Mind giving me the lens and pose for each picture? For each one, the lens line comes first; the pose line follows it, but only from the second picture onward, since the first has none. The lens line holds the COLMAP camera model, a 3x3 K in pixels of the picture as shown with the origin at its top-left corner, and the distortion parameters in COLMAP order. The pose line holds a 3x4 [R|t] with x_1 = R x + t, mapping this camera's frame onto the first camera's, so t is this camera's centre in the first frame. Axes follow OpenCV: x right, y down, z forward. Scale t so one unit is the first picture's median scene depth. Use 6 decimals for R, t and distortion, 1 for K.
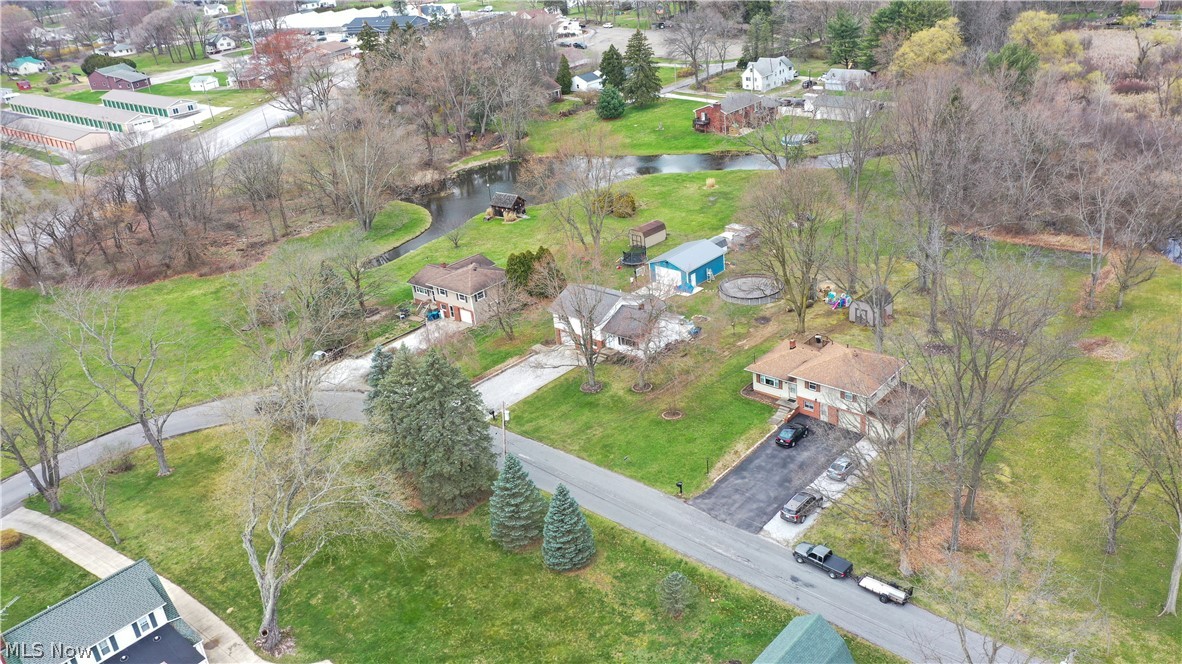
lens RADIAL K [[971.1, 0, 623.3], [0, 971.1, 331.1], [0, 0, 1]] dist [0.011608, 0.010327]
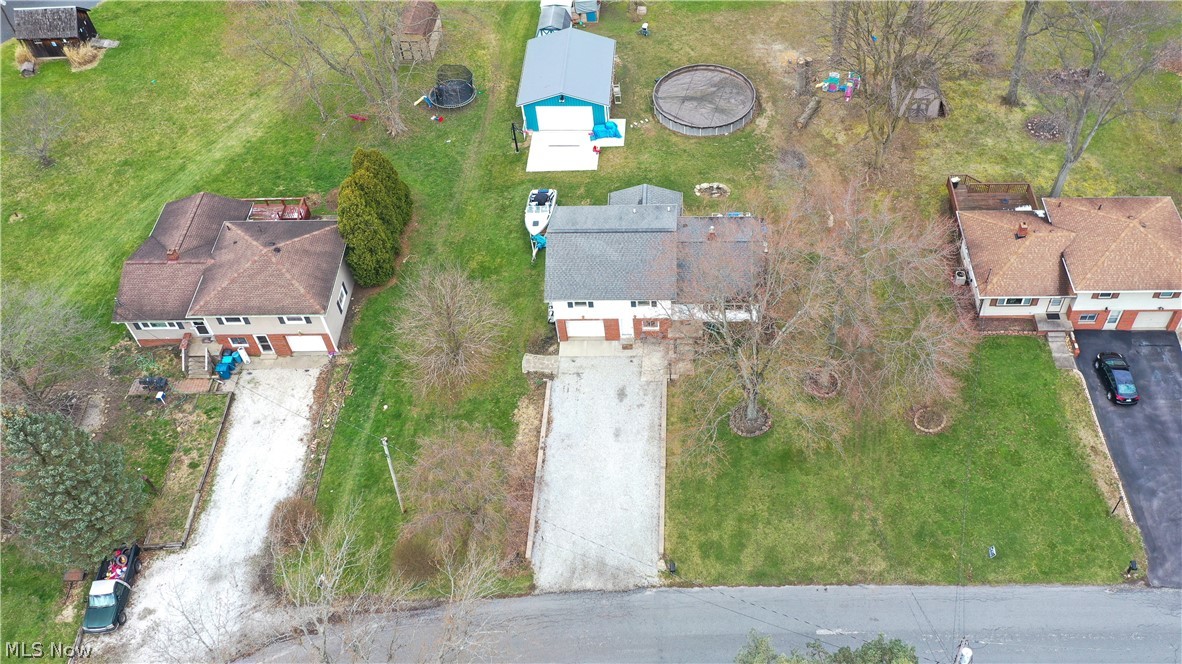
lens RADIAL K [[1042.5, 0, 707.2], [0, 1042.5, 347.8], [0, 0, 1]] dist [0.008563, -0.000173]
pose [[0.751945, -0.445080, 0.486295, -0.271378], [0.217201, 0.863755, 0.454698, -0.215368], [-0.622417, -0.236284, 0.746168, 0.469926]]
